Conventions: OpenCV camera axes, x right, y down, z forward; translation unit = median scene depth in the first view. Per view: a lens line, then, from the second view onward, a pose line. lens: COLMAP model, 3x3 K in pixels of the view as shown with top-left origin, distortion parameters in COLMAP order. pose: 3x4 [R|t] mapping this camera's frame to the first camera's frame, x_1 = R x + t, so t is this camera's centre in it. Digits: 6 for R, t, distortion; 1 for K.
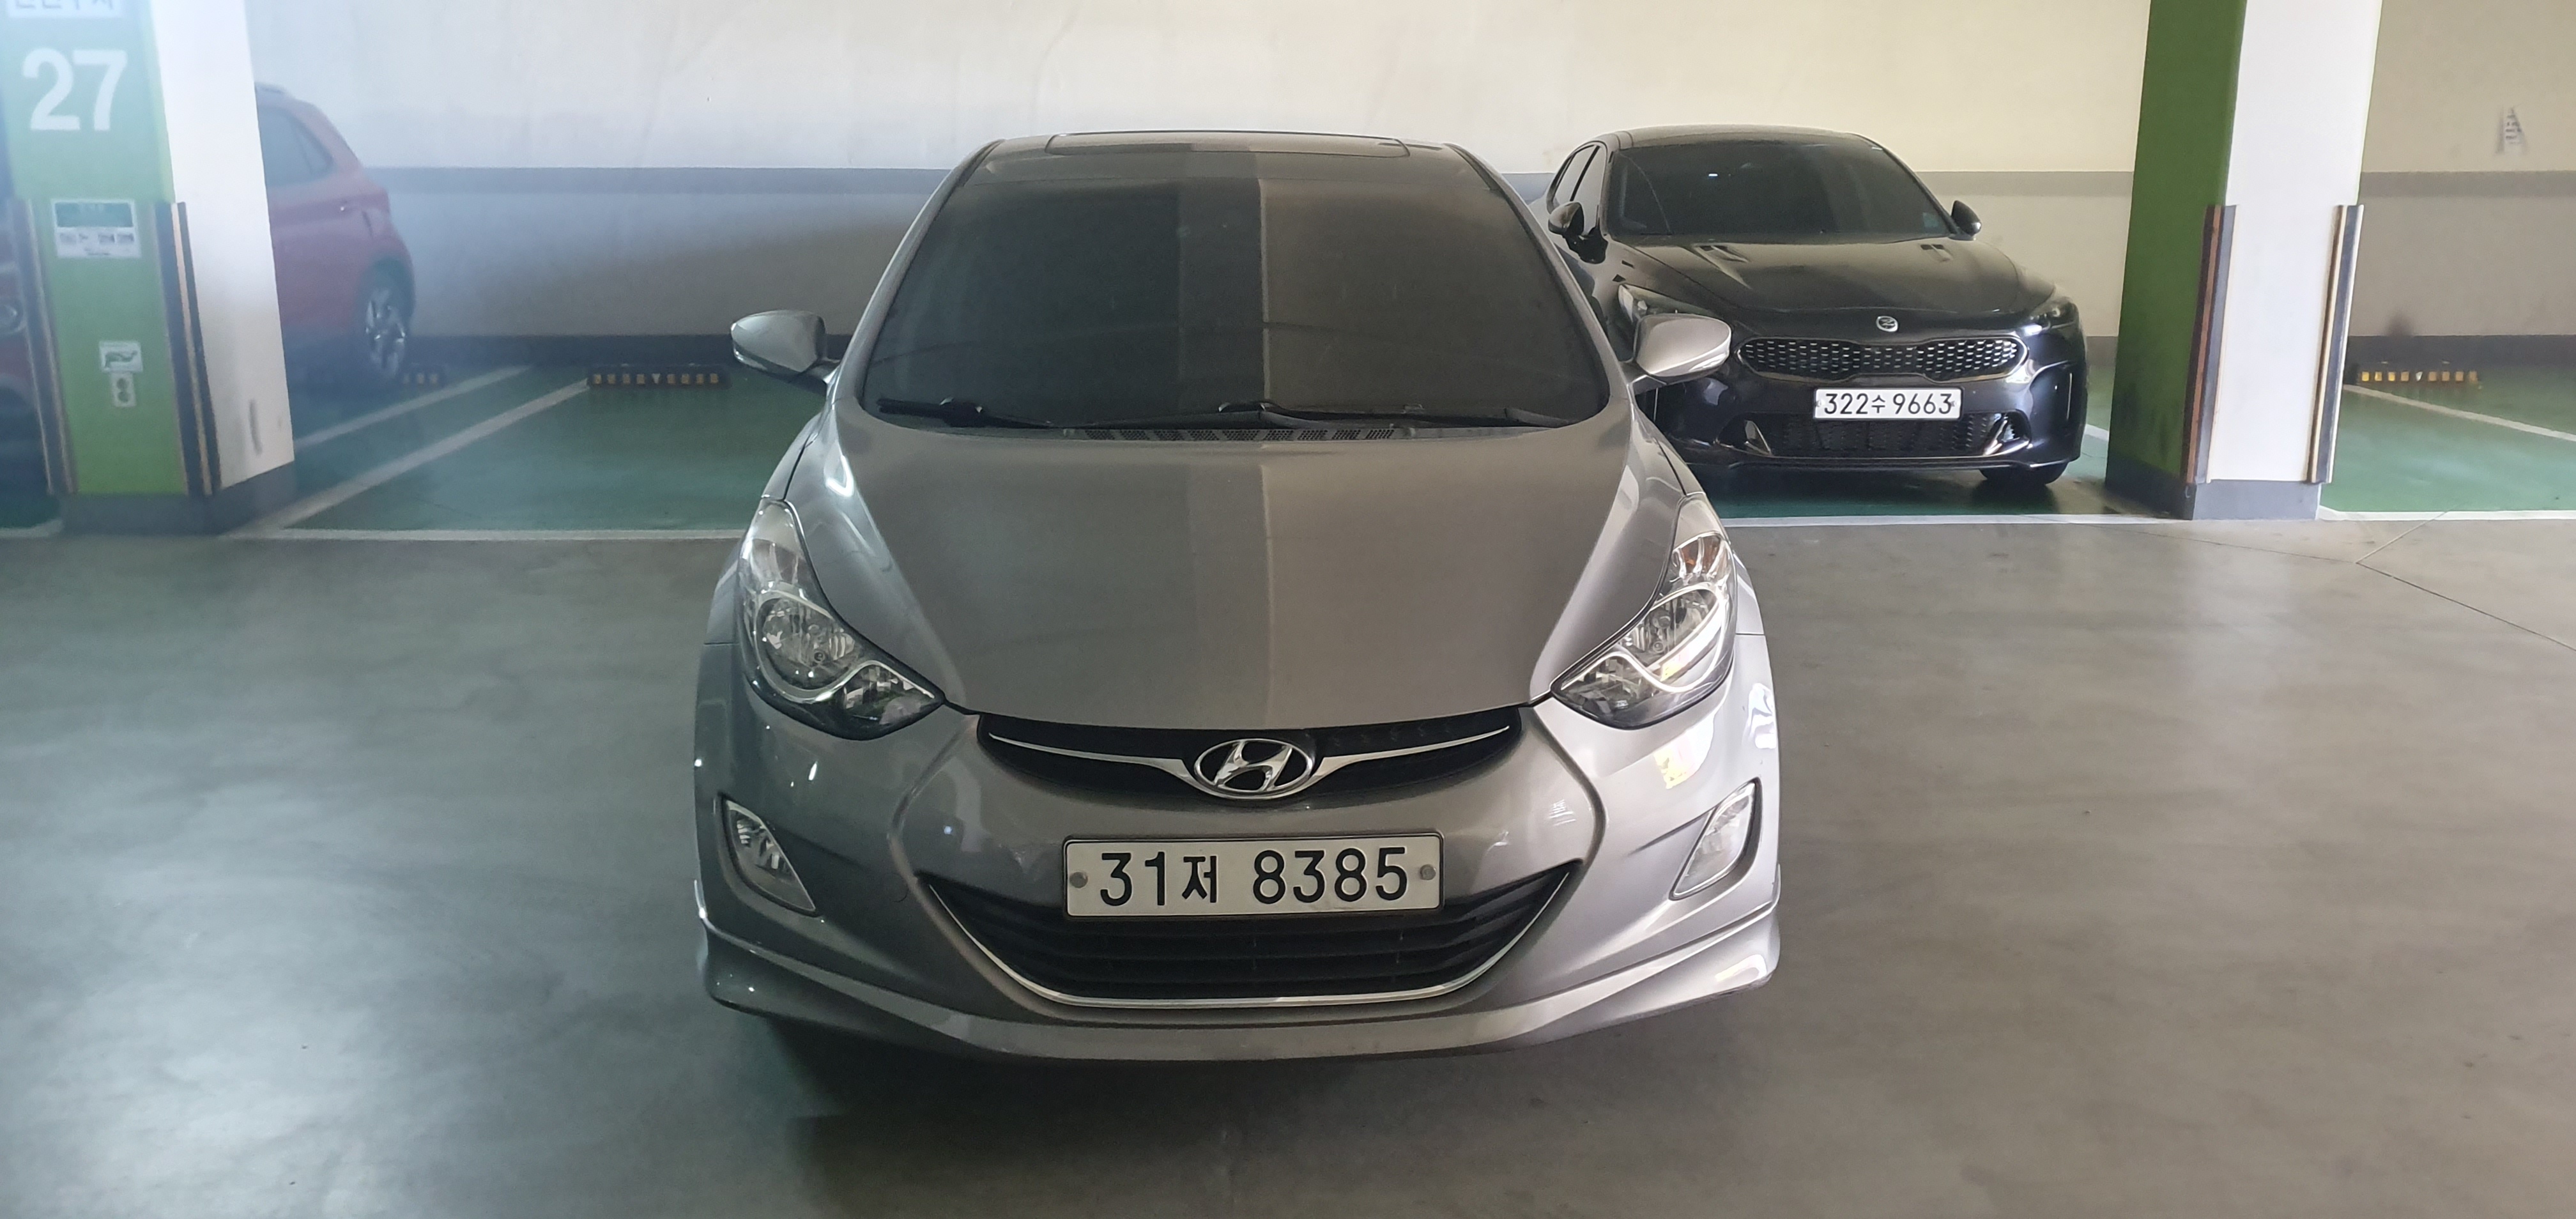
lens RADIAL K [[2457.5, 0, 1288.0], [0, 2457.5, 609.5], [0, 0, 1]] dist [0.070247, 0.074774]
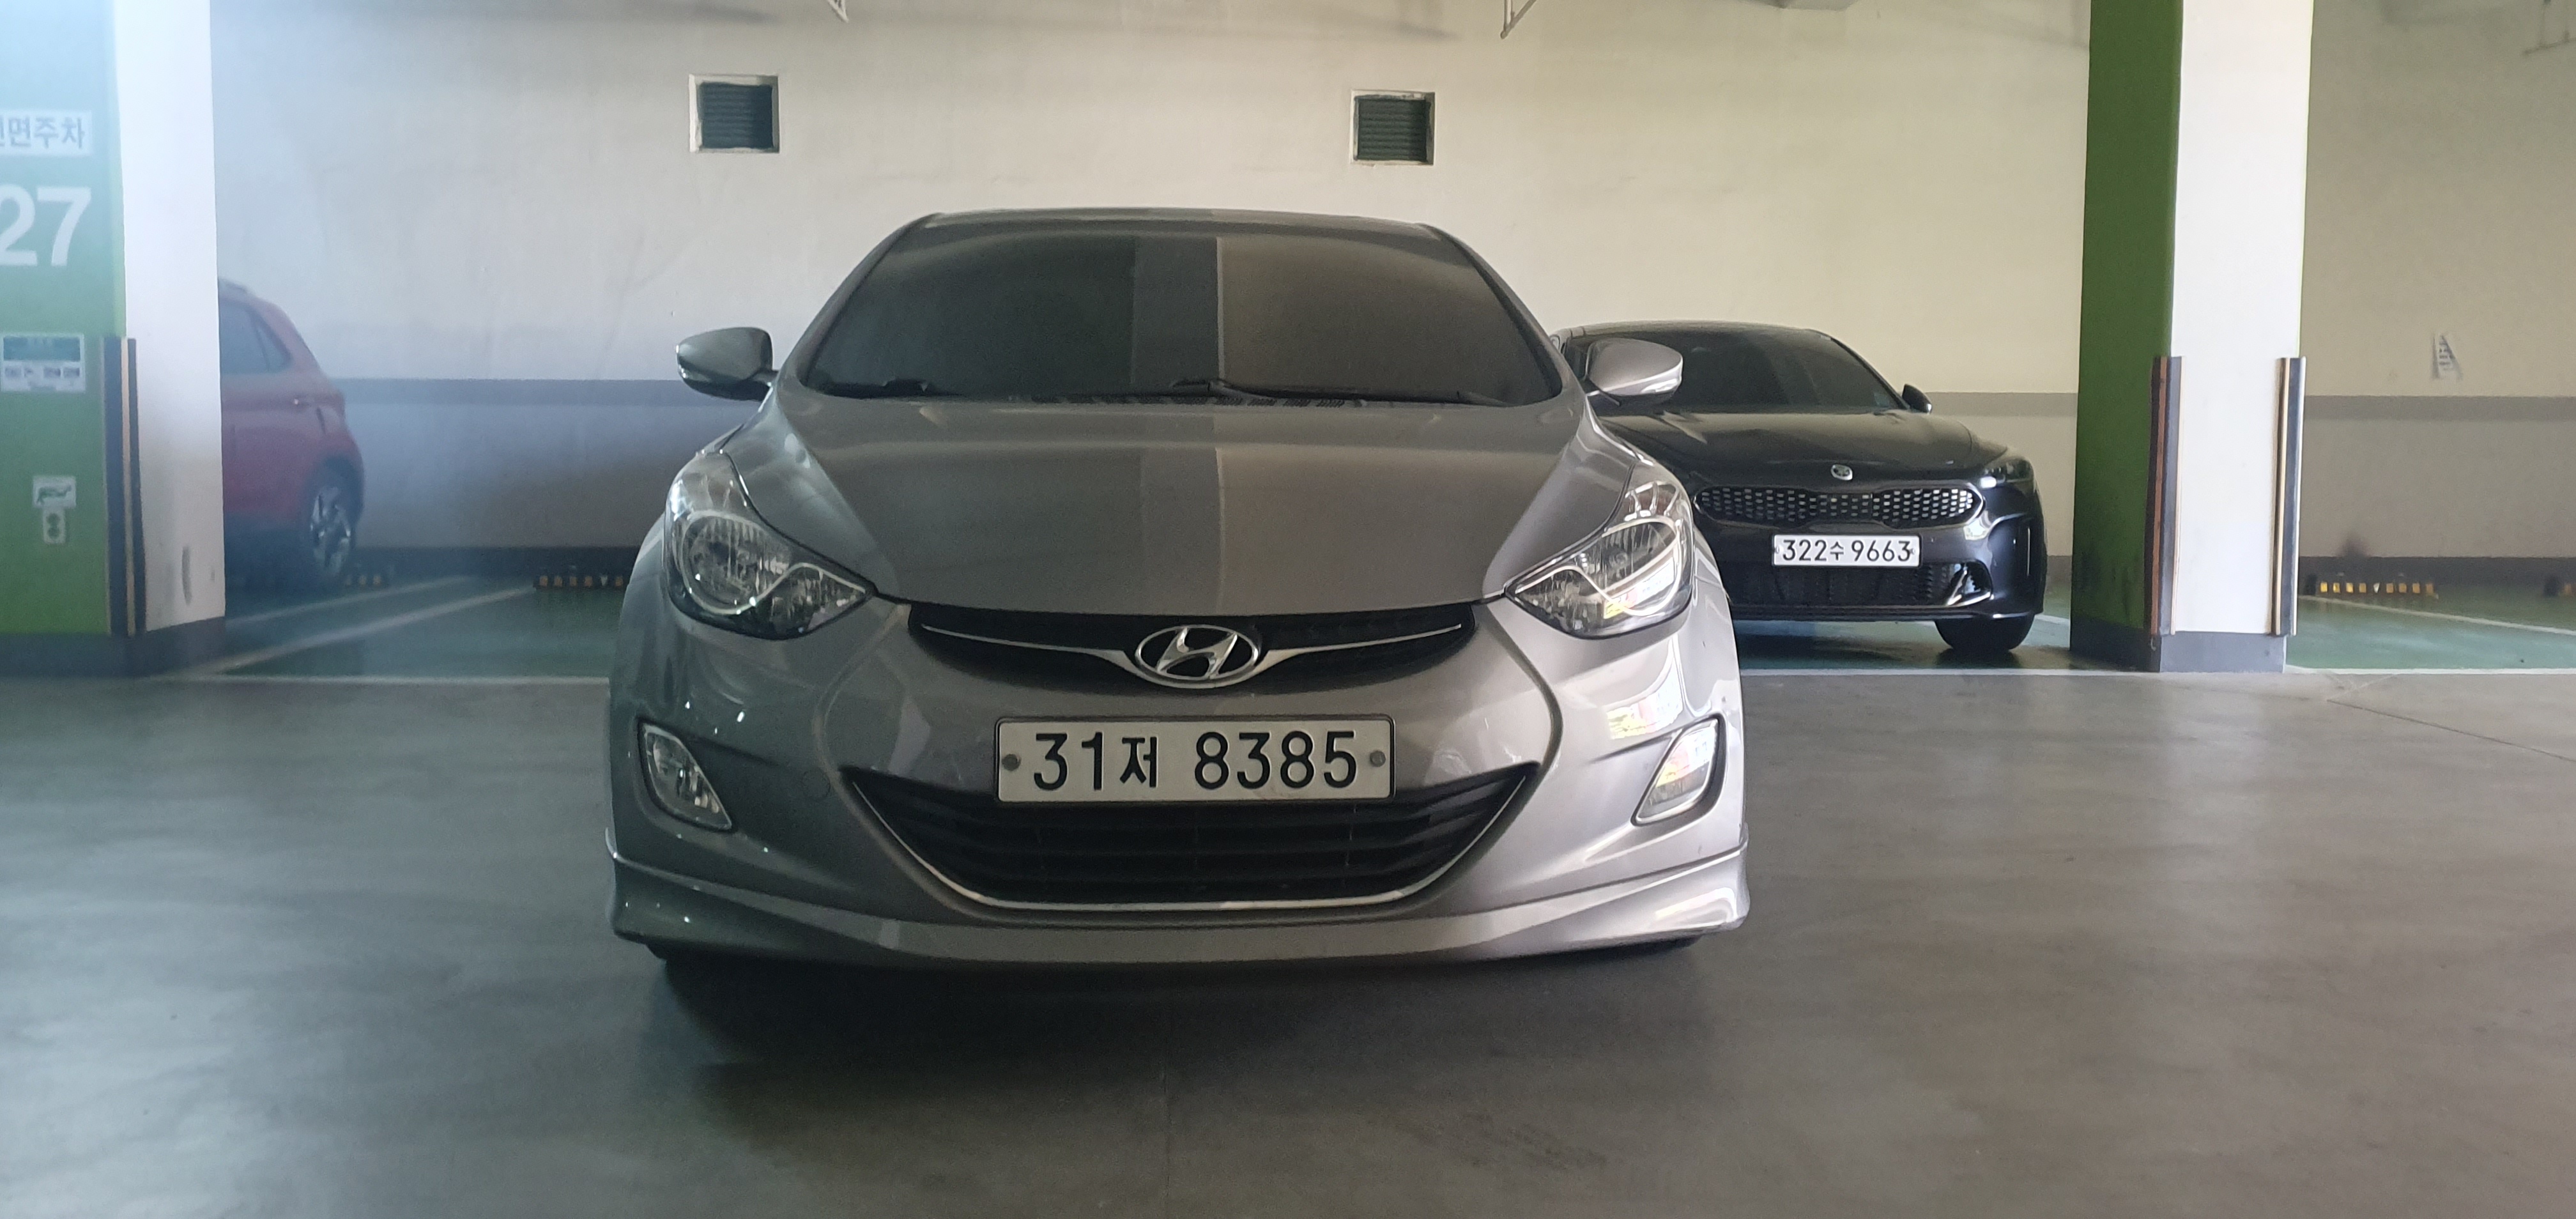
lens RADIAL K [[2474.6, 0, 1288.0], [0, 2474.6, 609.5], [0, 0, 1]] dist [0.092389, 0.014103]
pose [[0.999890, 0.005062, 0.013920, 0.004606], [-0.002396, 0.982689, -0.185249, 0.127774], [-0.014616, 0.185195, 0.982593, 0.025478]]
